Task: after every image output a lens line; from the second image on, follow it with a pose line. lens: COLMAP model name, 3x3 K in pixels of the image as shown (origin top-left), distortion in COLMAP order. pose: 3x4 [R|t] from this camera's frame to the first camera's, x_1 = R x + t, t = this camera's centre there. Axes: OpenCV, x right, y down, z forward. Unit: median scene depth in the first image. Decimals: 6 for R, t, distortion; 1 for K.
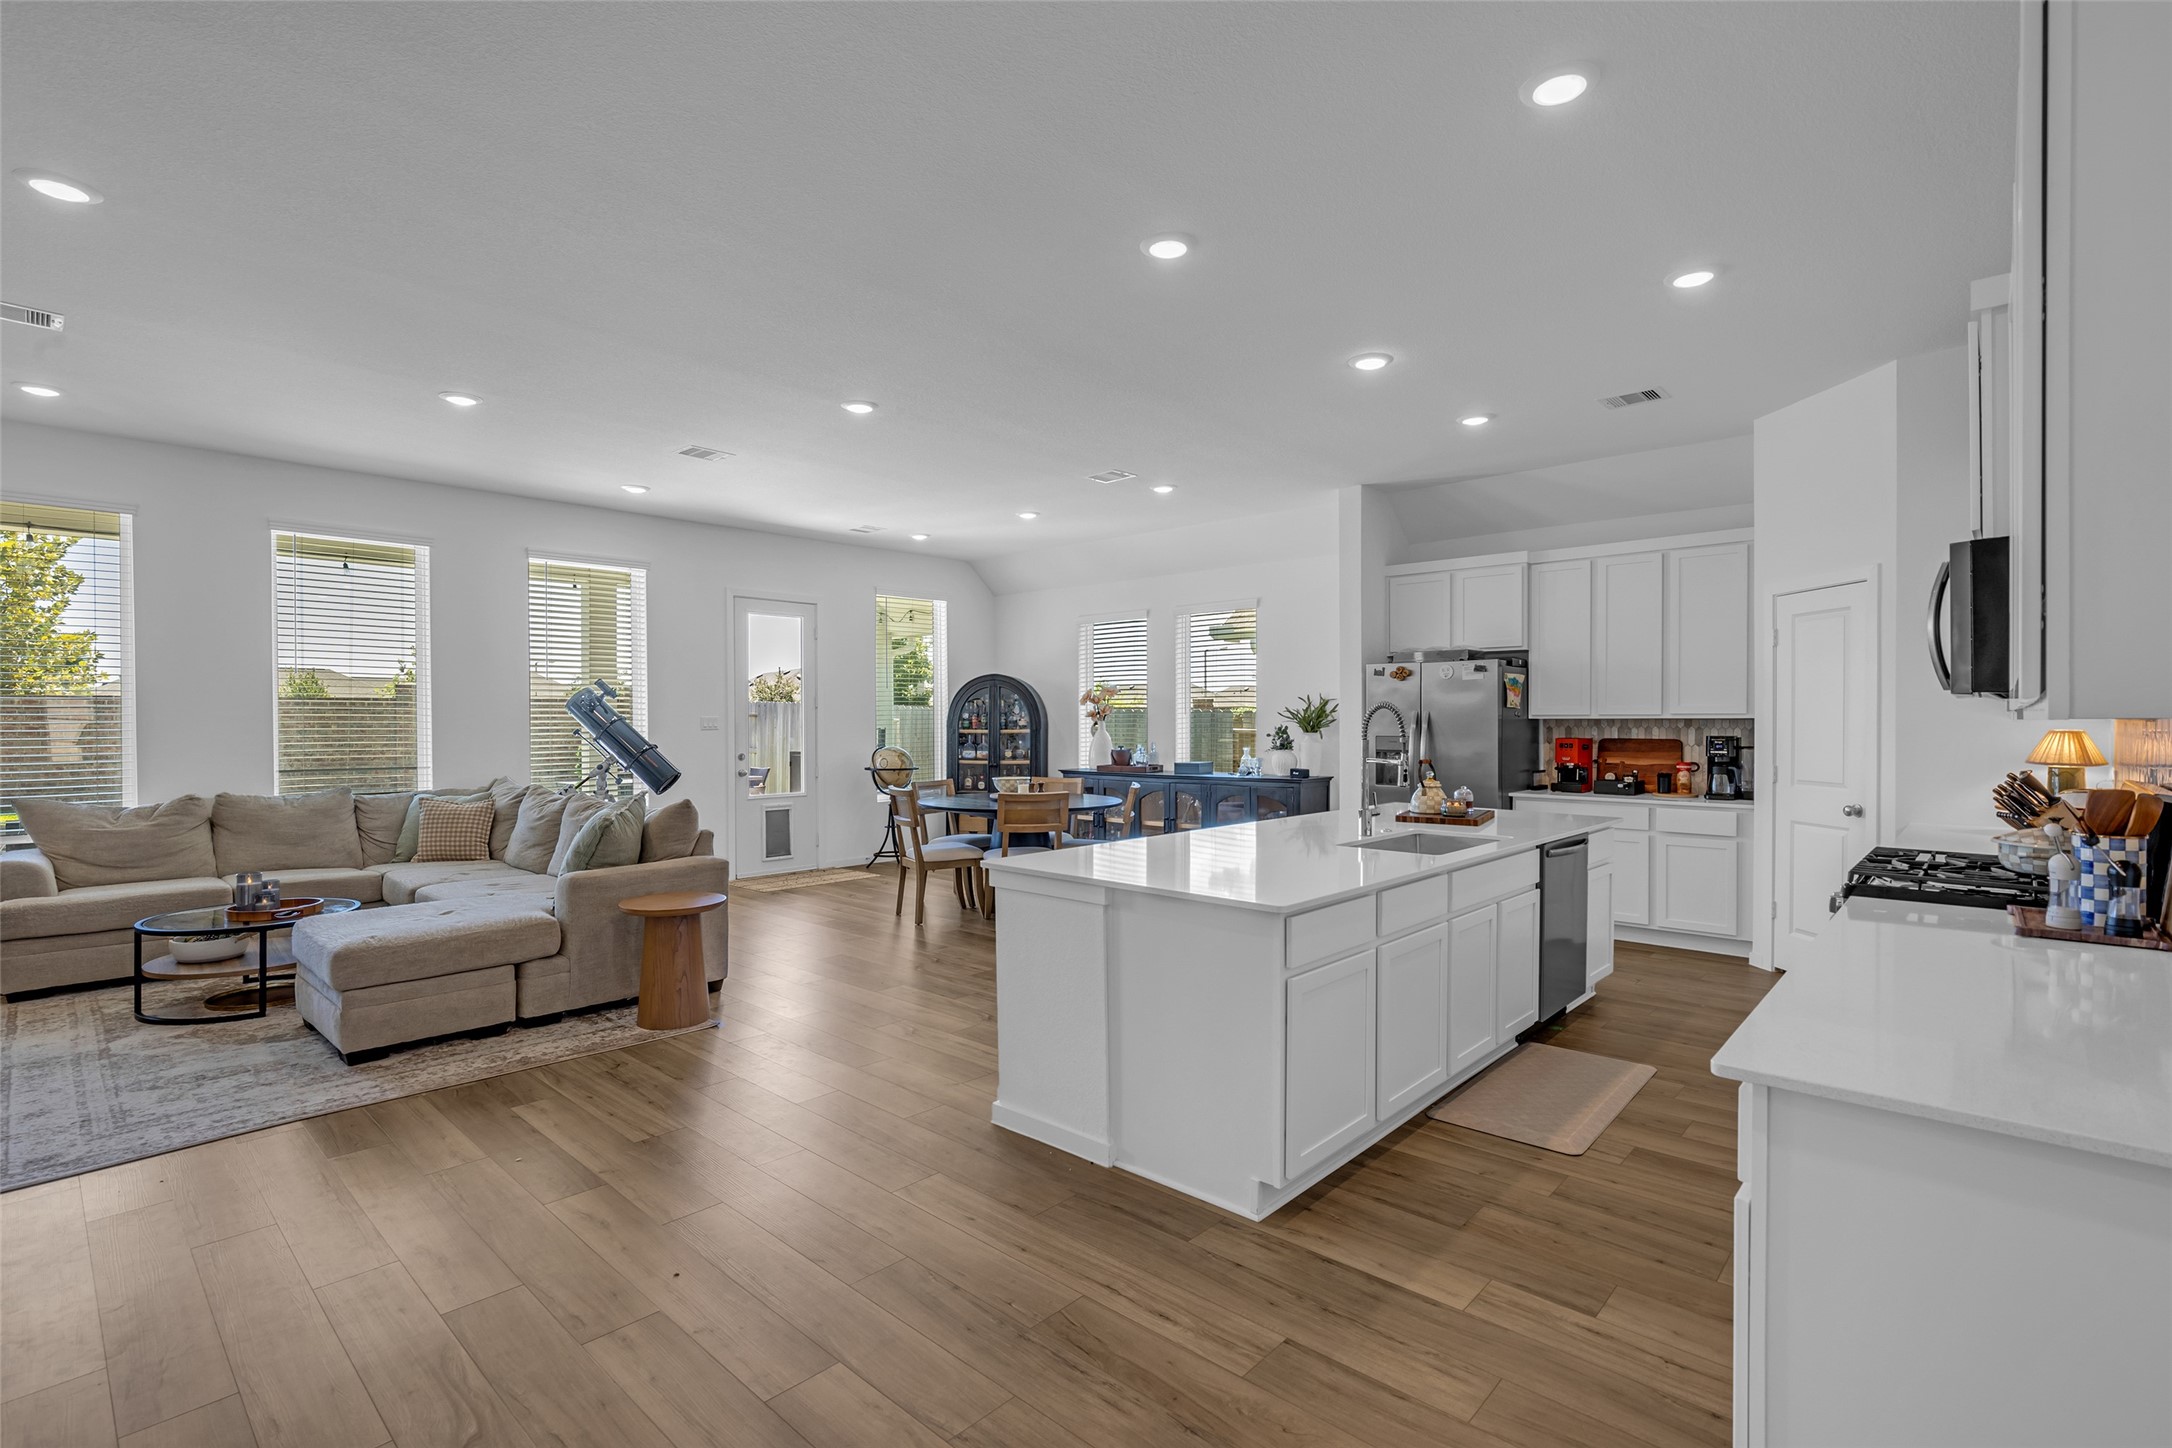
lens RADIAL K [[1001.7, 0, 1095.5], [0, 1001.7, 731.1], [0, 0, 1]] dist [-0.018634, 0.006484]
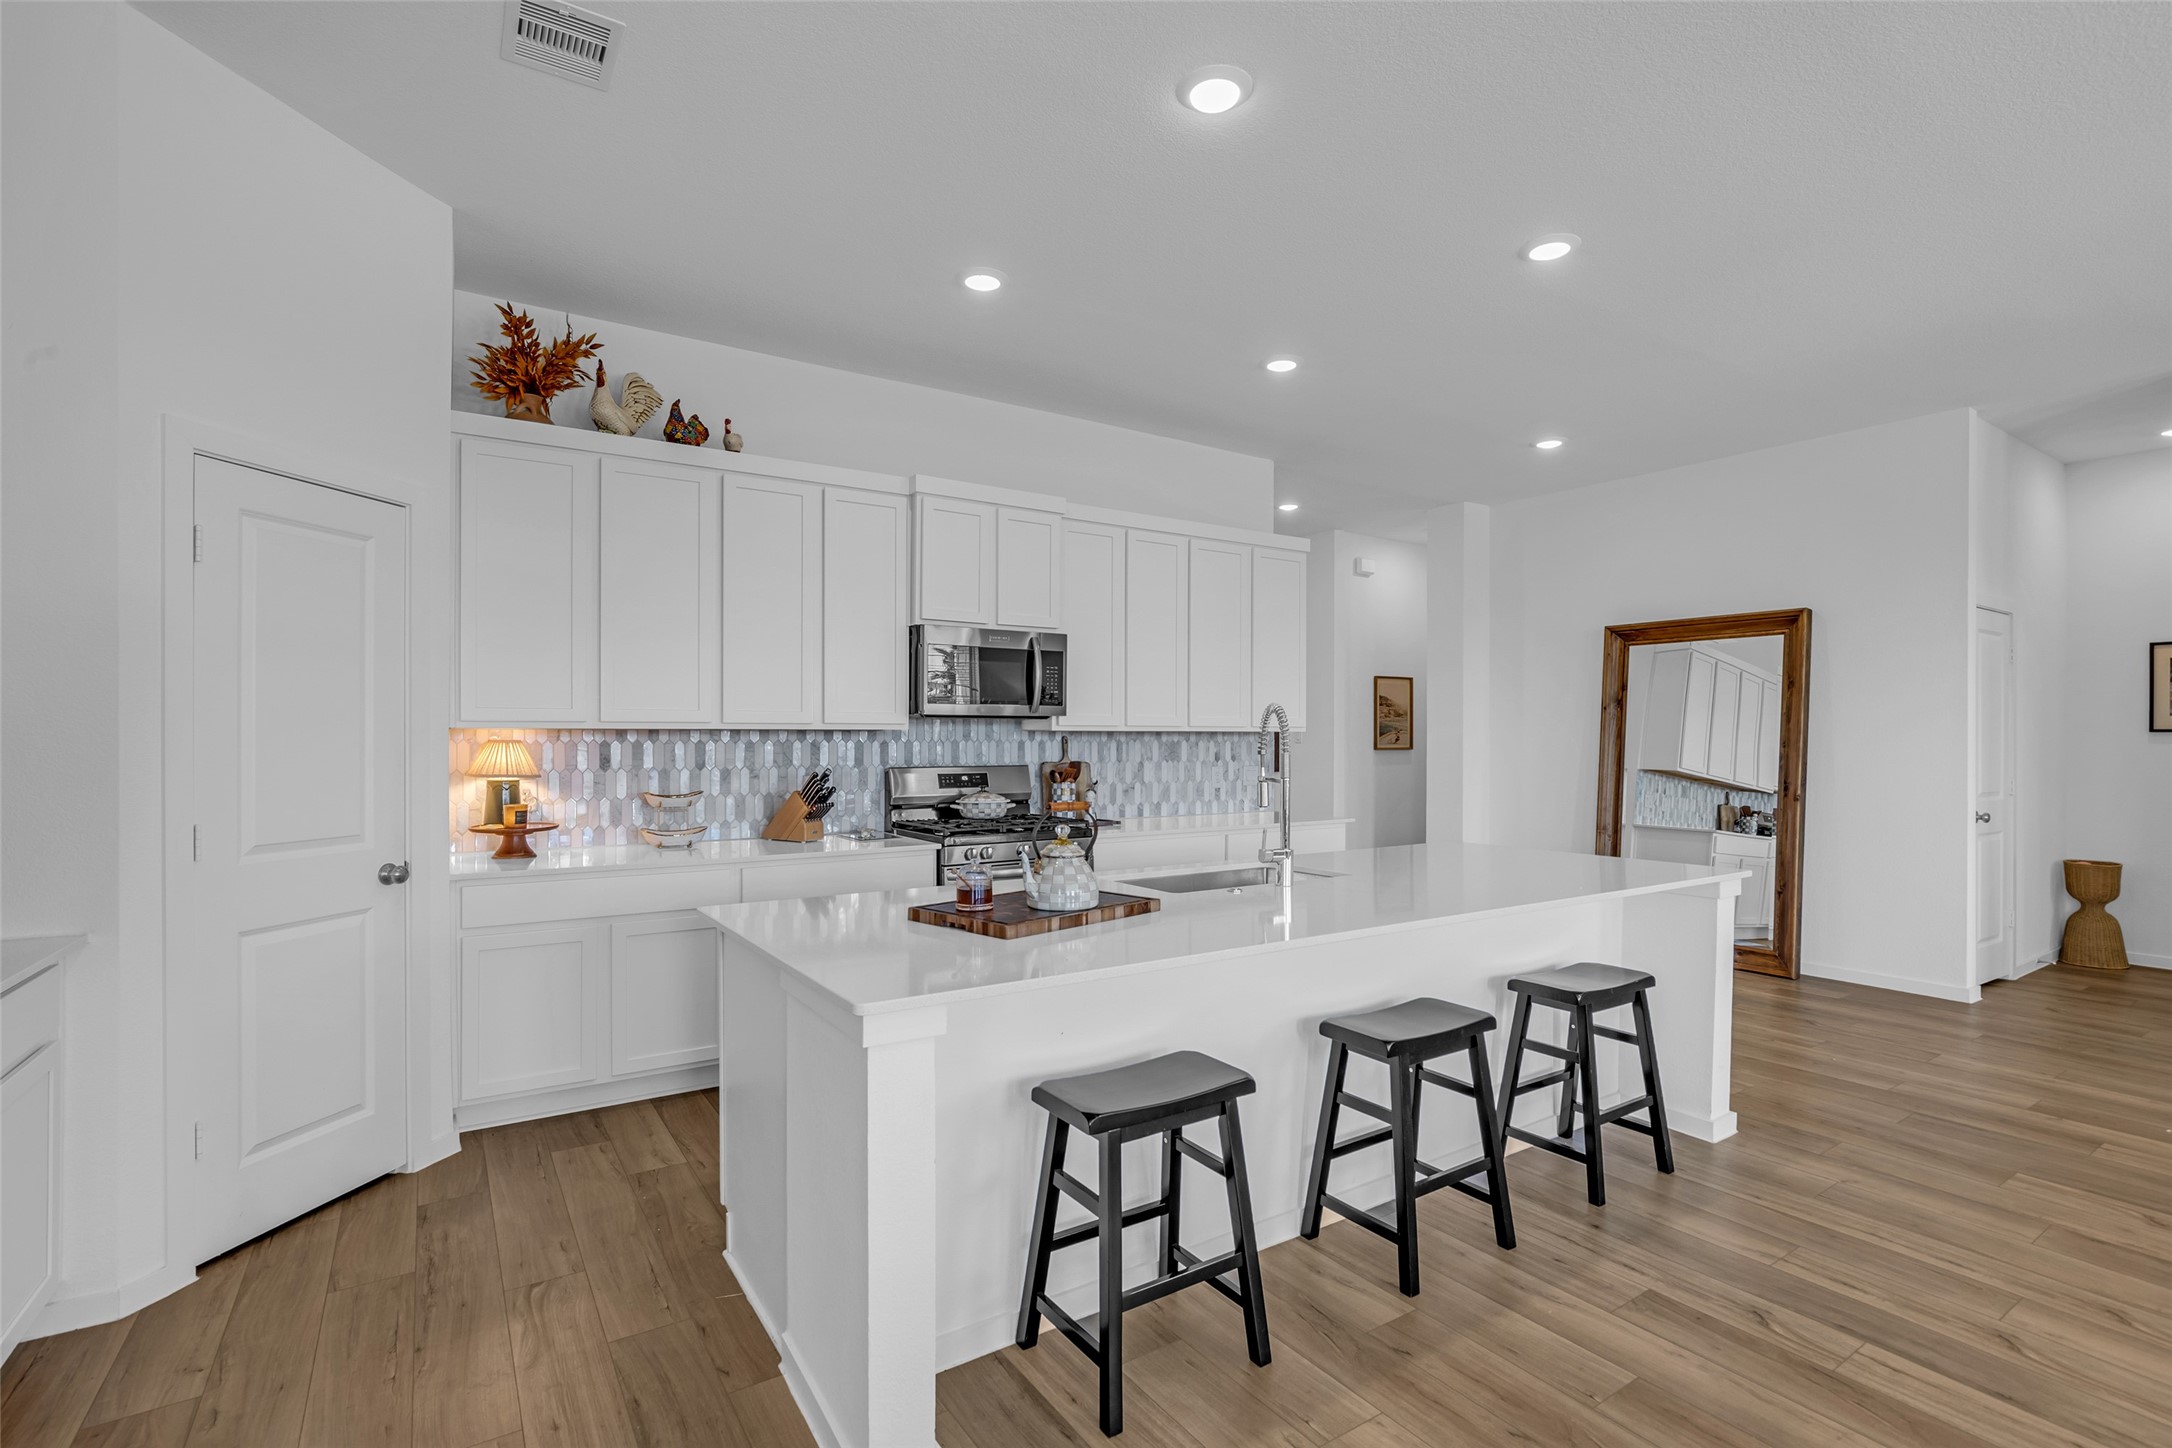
lens RADIAL K [[1001.7, 0, 1086.8], [0, 1001.7, 711.2], [0, 0, 1]] dist [-0.018634, 0.006484]
pose [[-0.969191, 0.005869, 0.246239, 0.147957], [0.002662, 0.999907, -0.013355, -0.008640], [-0.246295, -0.012288, -0.969117, 1.137811]]
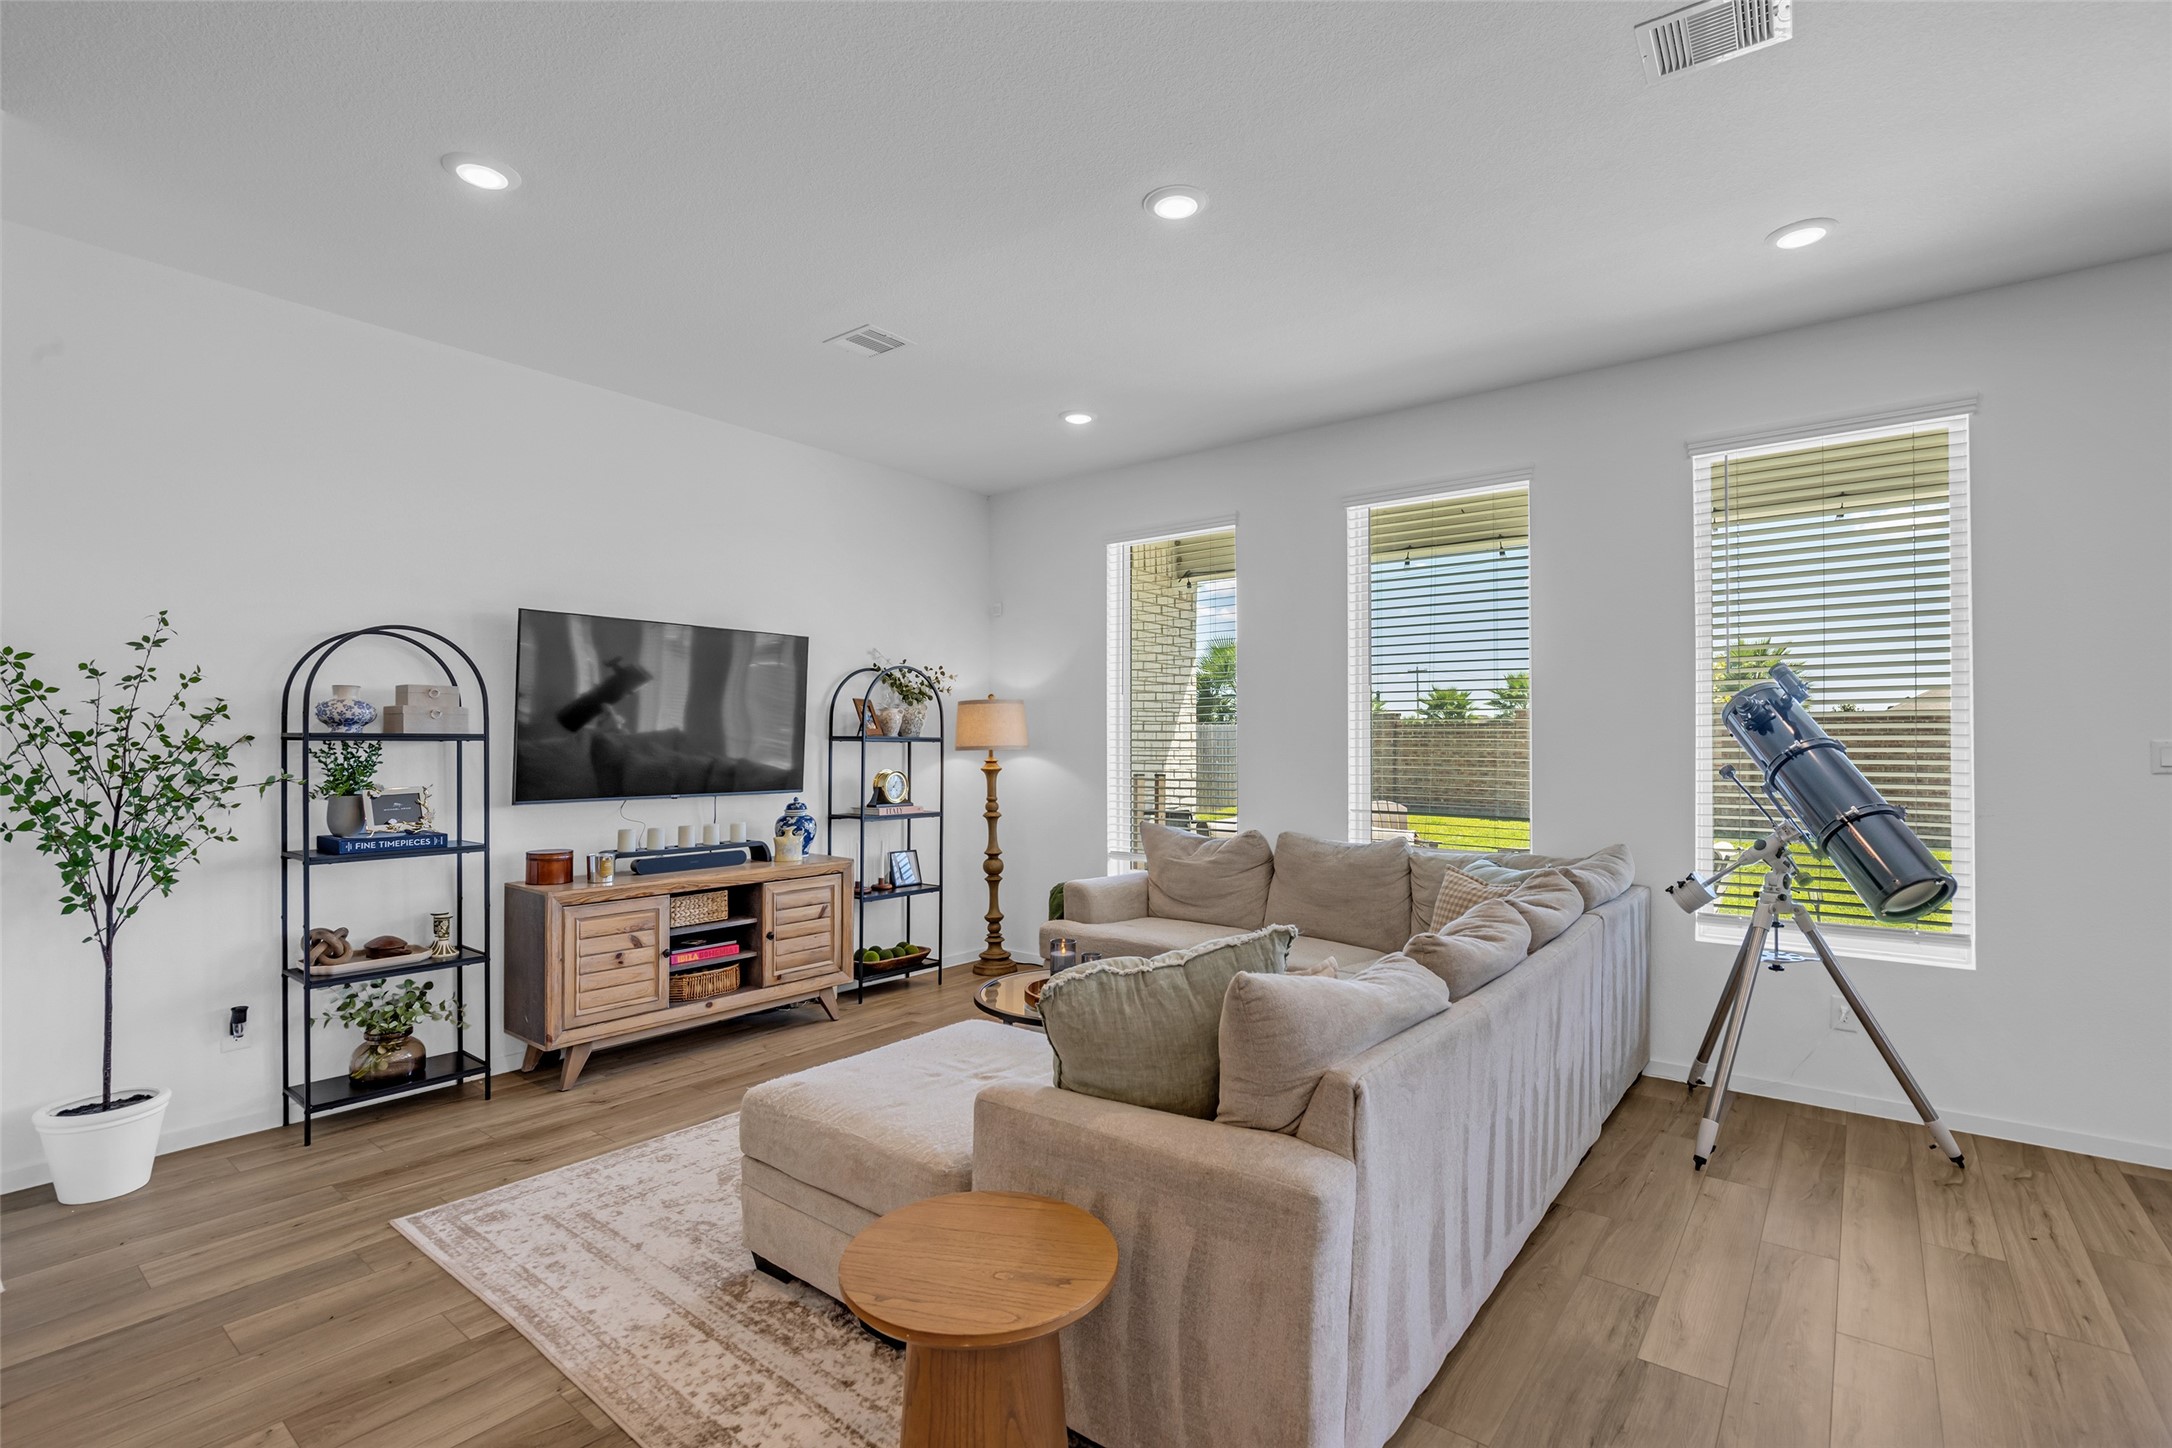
lens RADIAL K [[1001.7, 0, 1085.1], [0, 1001.7, 737.5], [0, 0, 1]] dist [-0.018634, 0.006484]
pose [[0.070524, -0.003845, -0.997503, -0.043039], [-0.012849, 0.999906, -0.004763, -0.010501], [0.997427, 0.013153, 0.070468, 0.715752]]
